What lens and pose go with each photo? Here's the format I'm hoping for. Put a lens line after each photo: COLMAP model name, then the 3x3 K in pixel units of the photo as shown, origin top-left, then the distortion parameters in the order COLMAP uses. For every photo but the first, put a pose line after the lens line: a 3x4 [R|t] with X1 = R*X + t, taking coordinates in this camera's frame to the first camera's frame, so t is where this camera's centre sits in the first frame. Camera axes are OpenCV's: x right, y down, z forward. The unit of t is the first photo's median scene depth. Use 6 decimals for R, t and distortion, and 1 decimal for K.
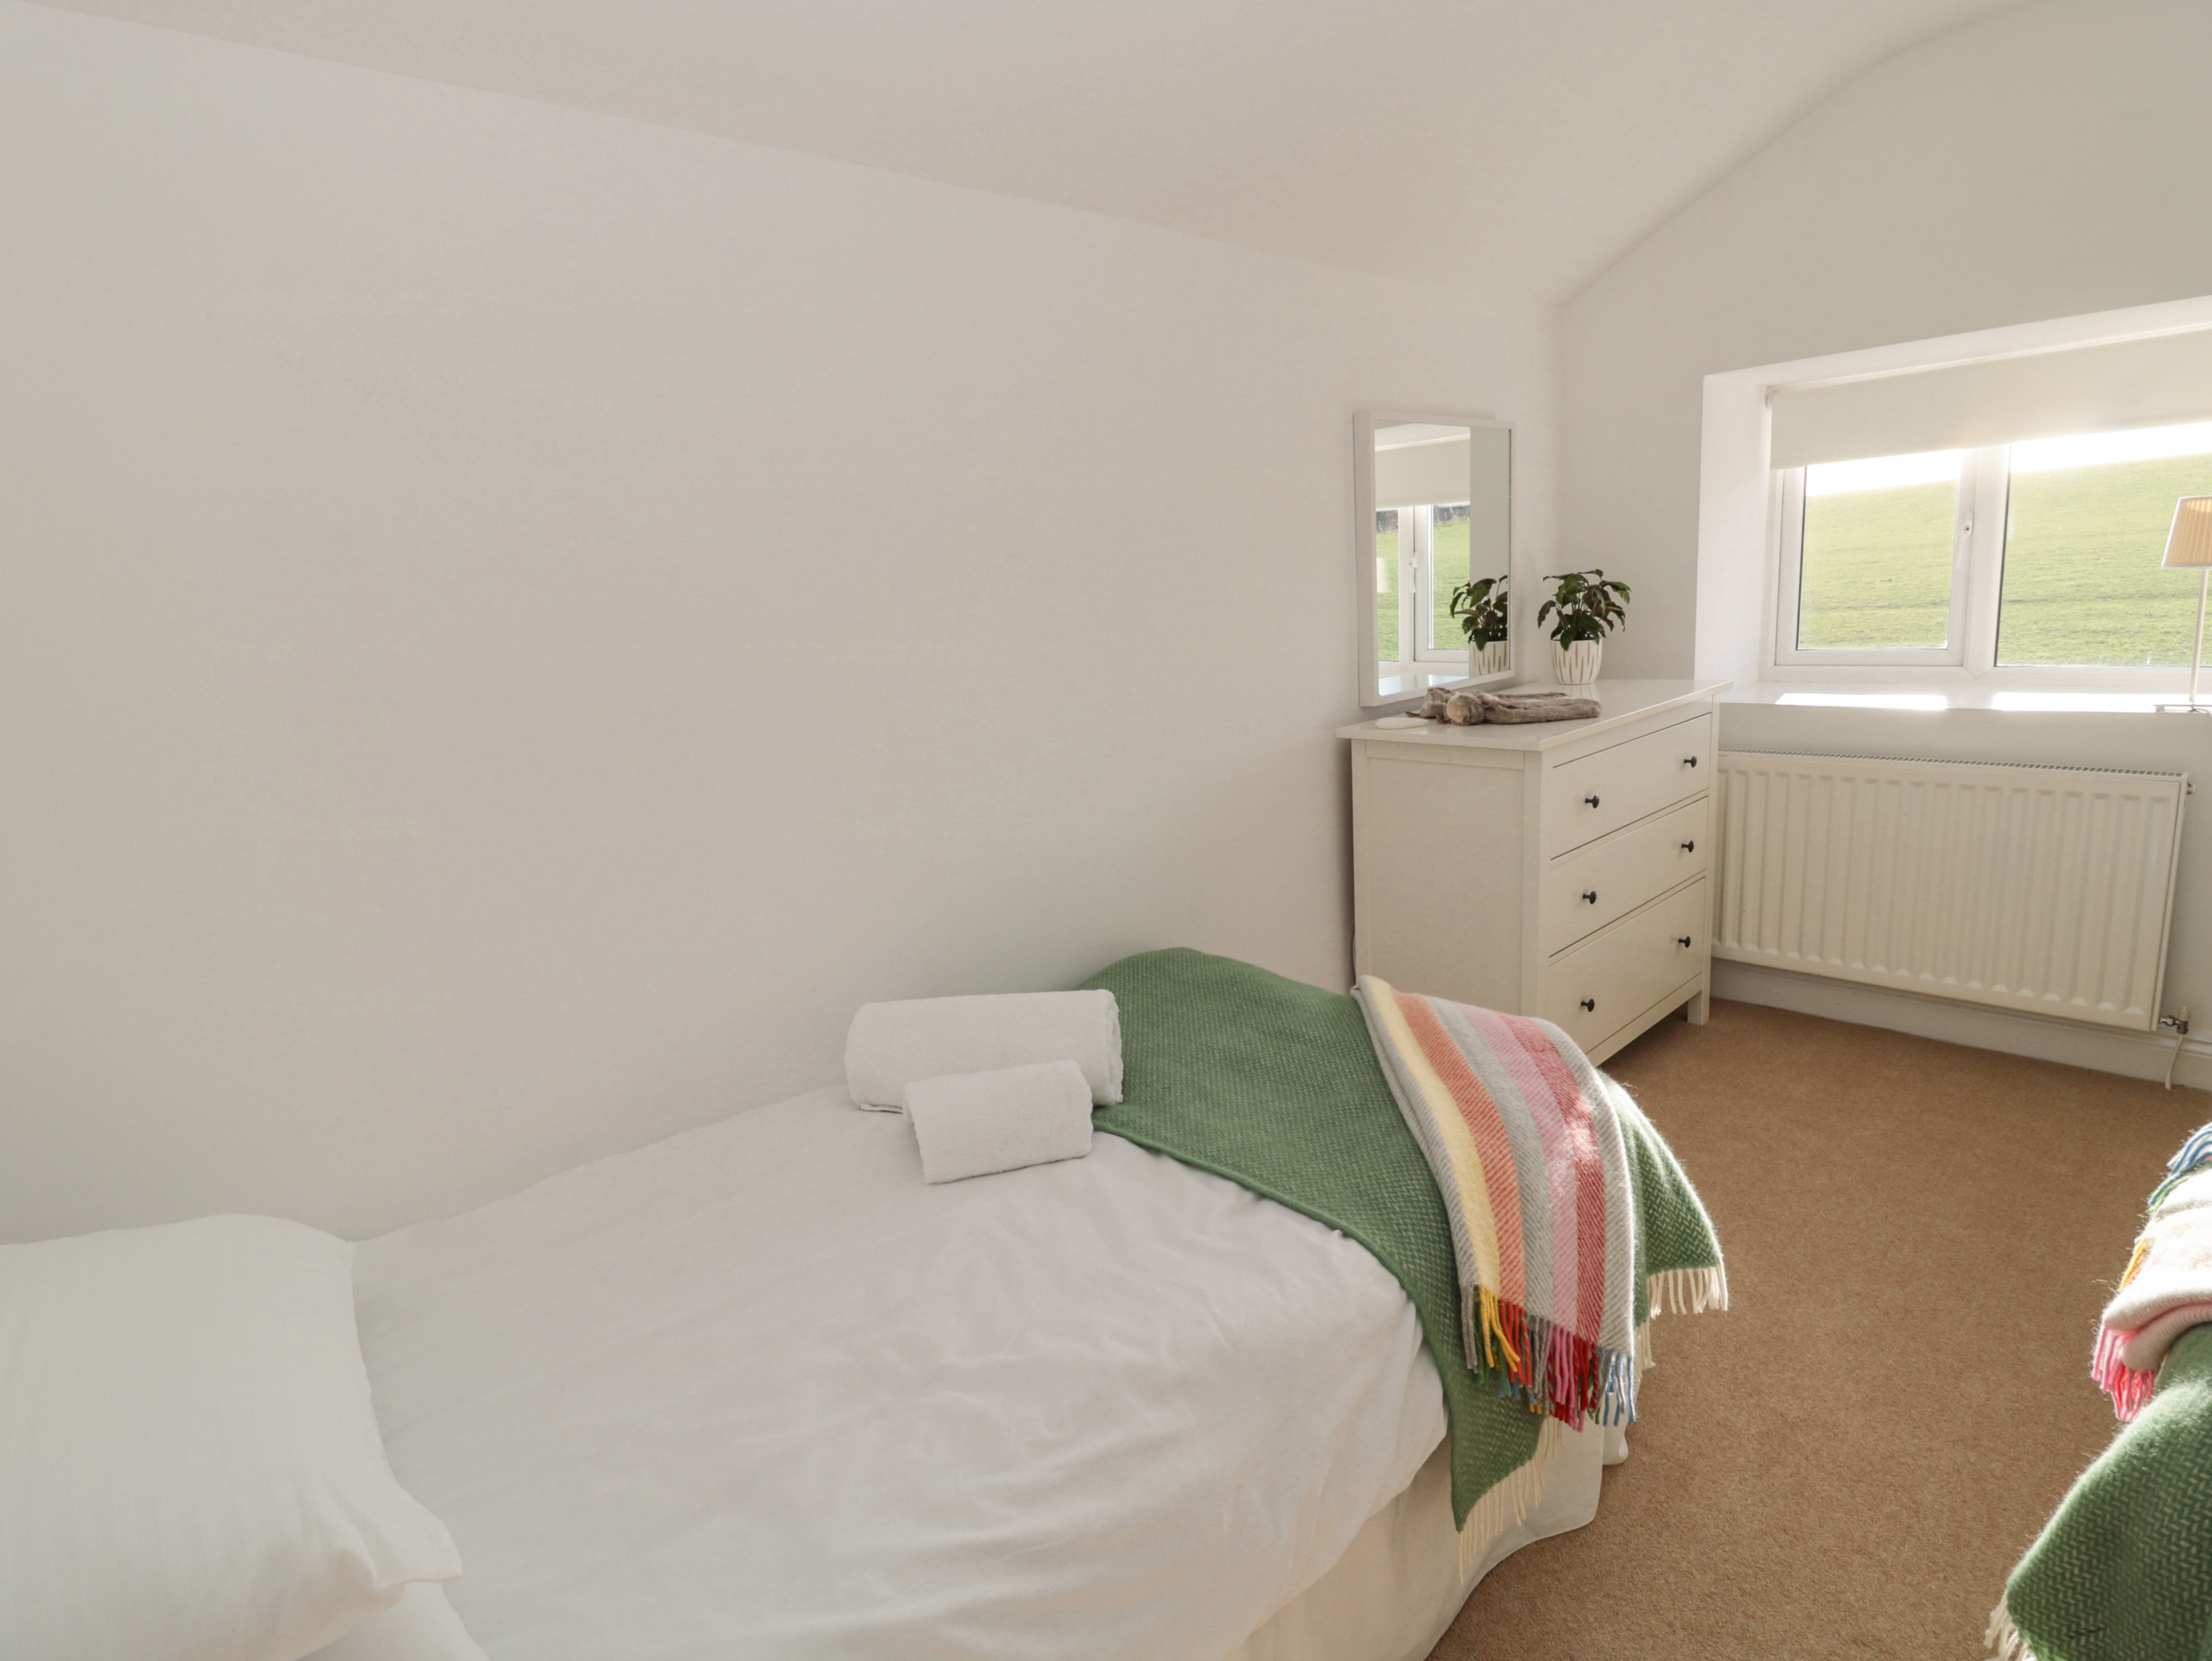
lens RADIAL K [[1147.9, 0, 1097.0], [0, 1147.9, 821.7], [0, 0, 1]] dist [-0.001394, -0.011959]
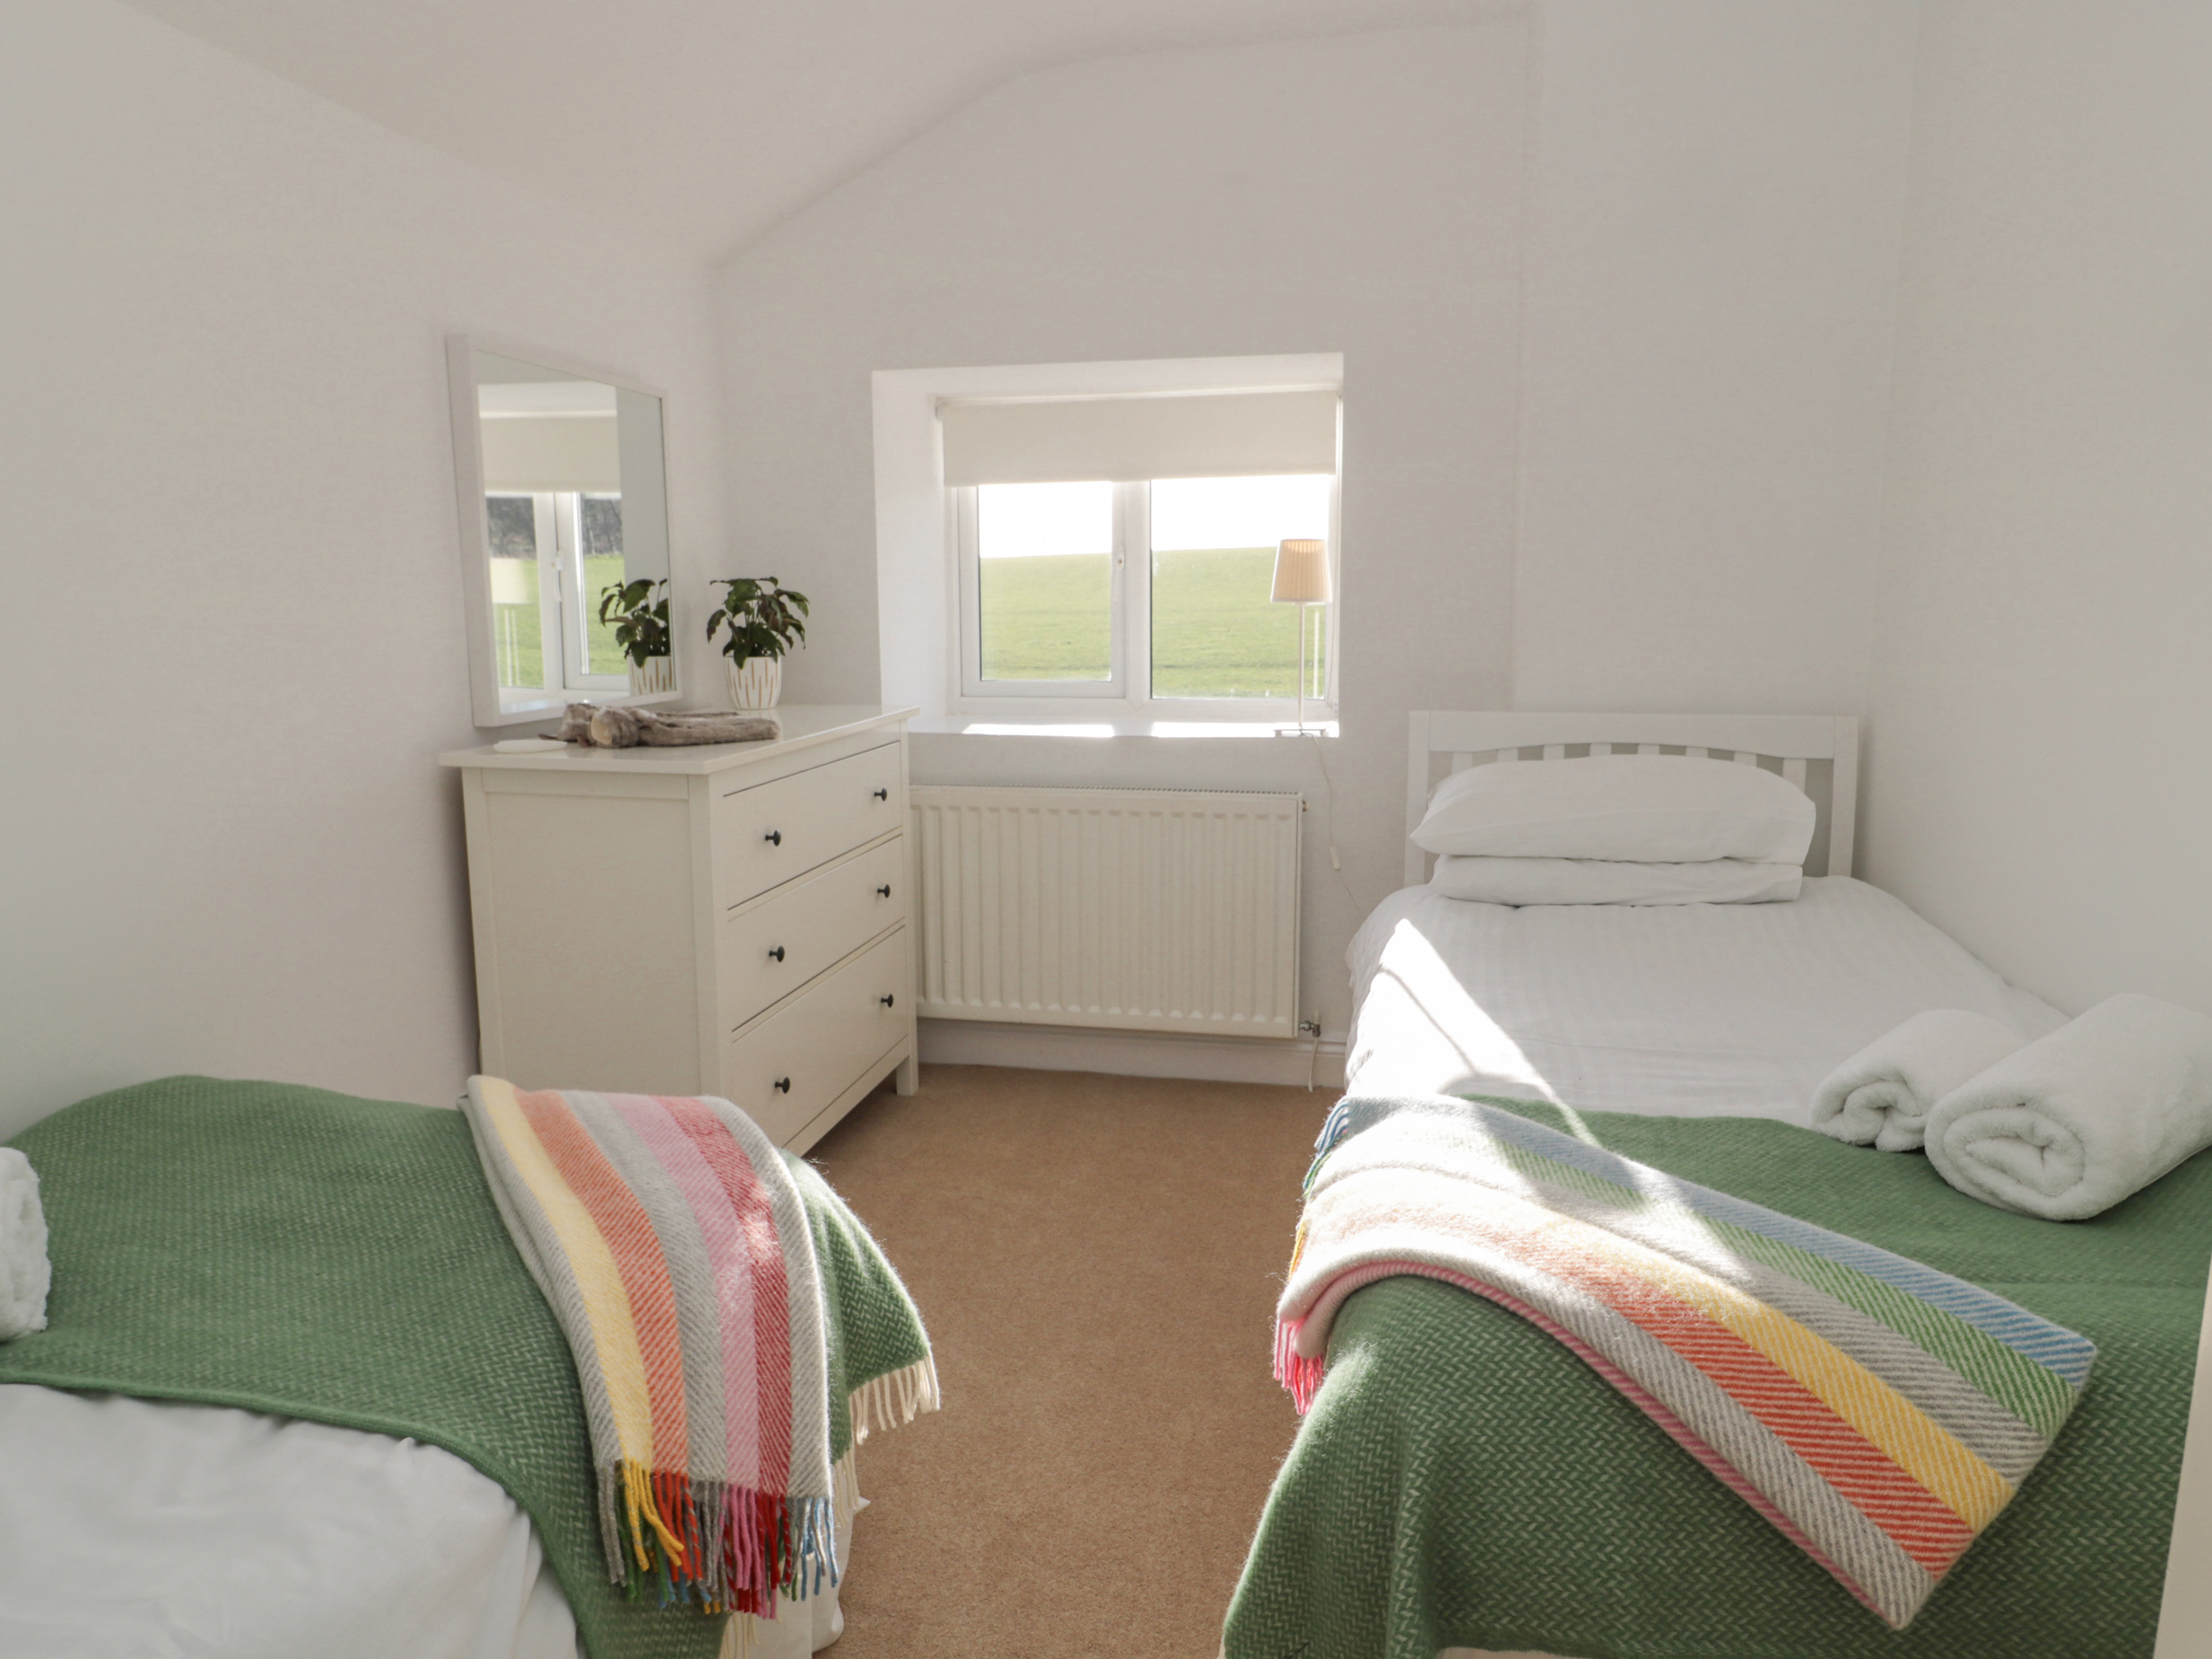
lens RADIAL K [[1381.7, 0, 1093.1], [0, 1381.7, 819.7], [0, 0, 1]] dist [0.002316, -0.011052]
pose [[0.817186, -0.024937, 0.575834, 0.045767], [0.064551, 0.996738, -0.048442, 0.034165], [-0.572748, 0.076757, 0.816130, 0.048015]]
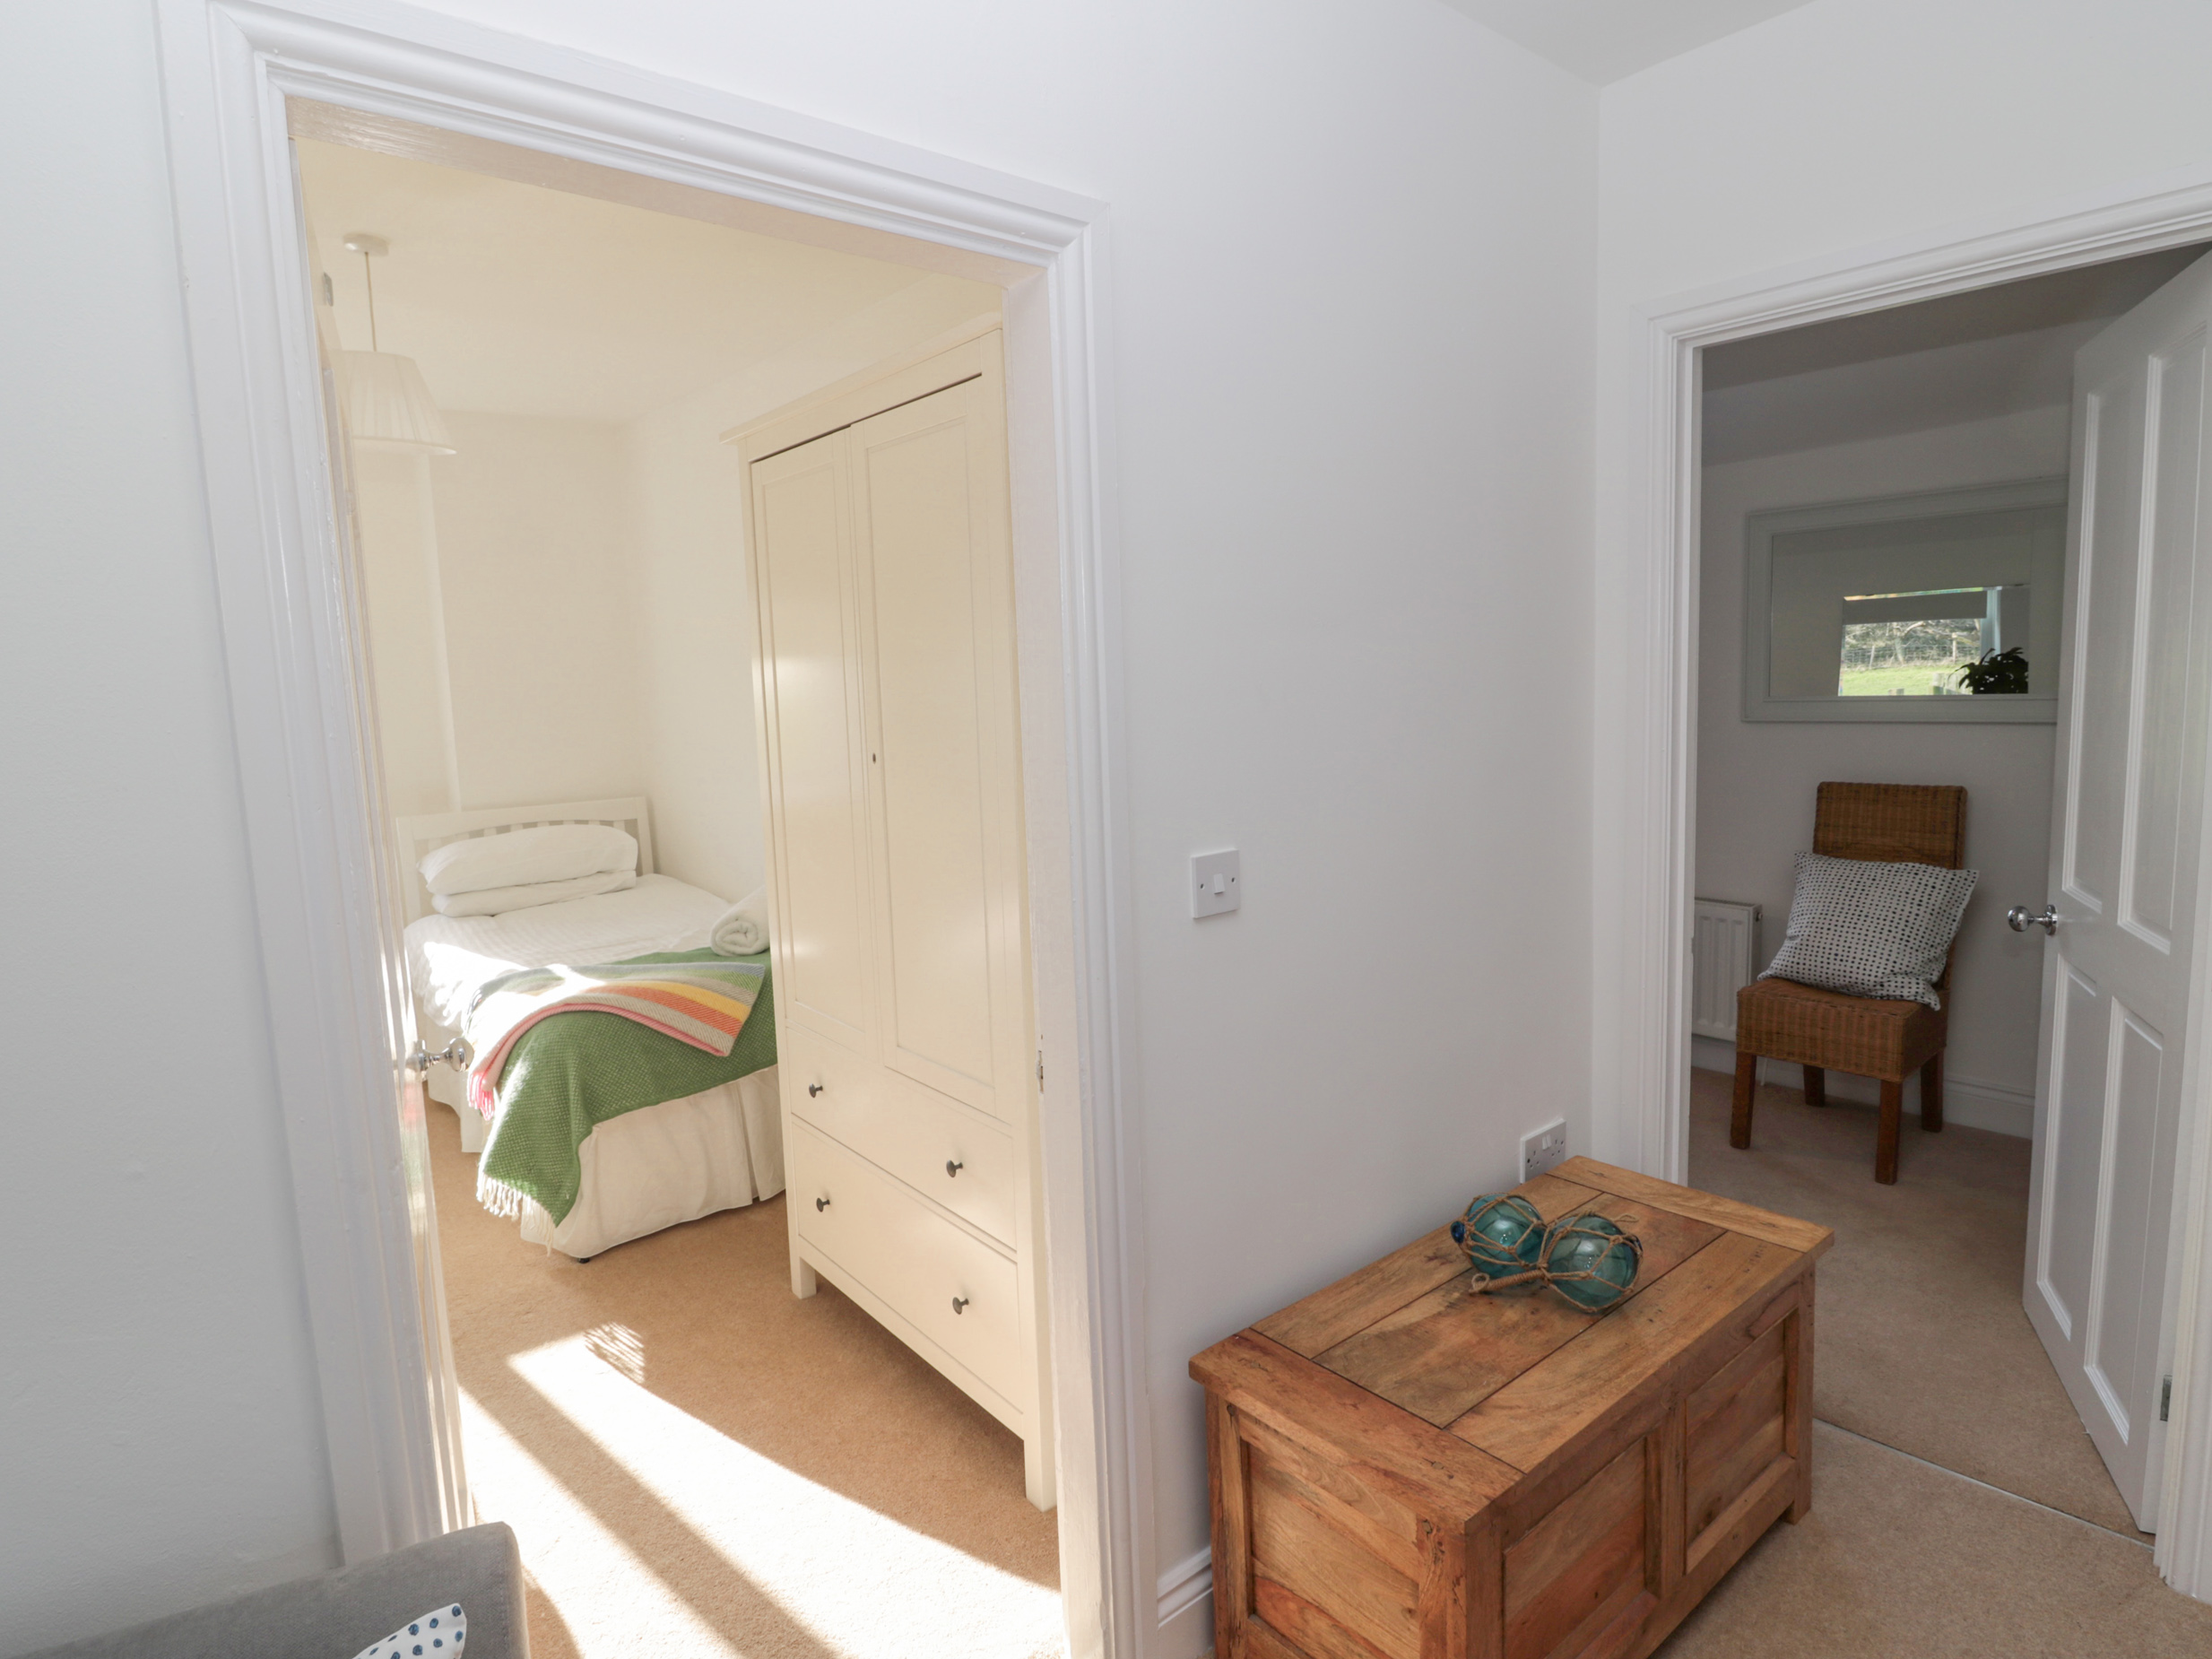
lens RADIAL K [[1228.9, 0, 1115.5], [0, 1228.9, 814.7], [0, 0, 1]] dist [-0.003075, -0.012310]
pose [[0.050003, -0.028519, 0.998342, -0.747860], [0.227921, 0.973542, 0.016394, 0.105729], [-0.972395, 0.226723, 0.055180, -0.243473]]
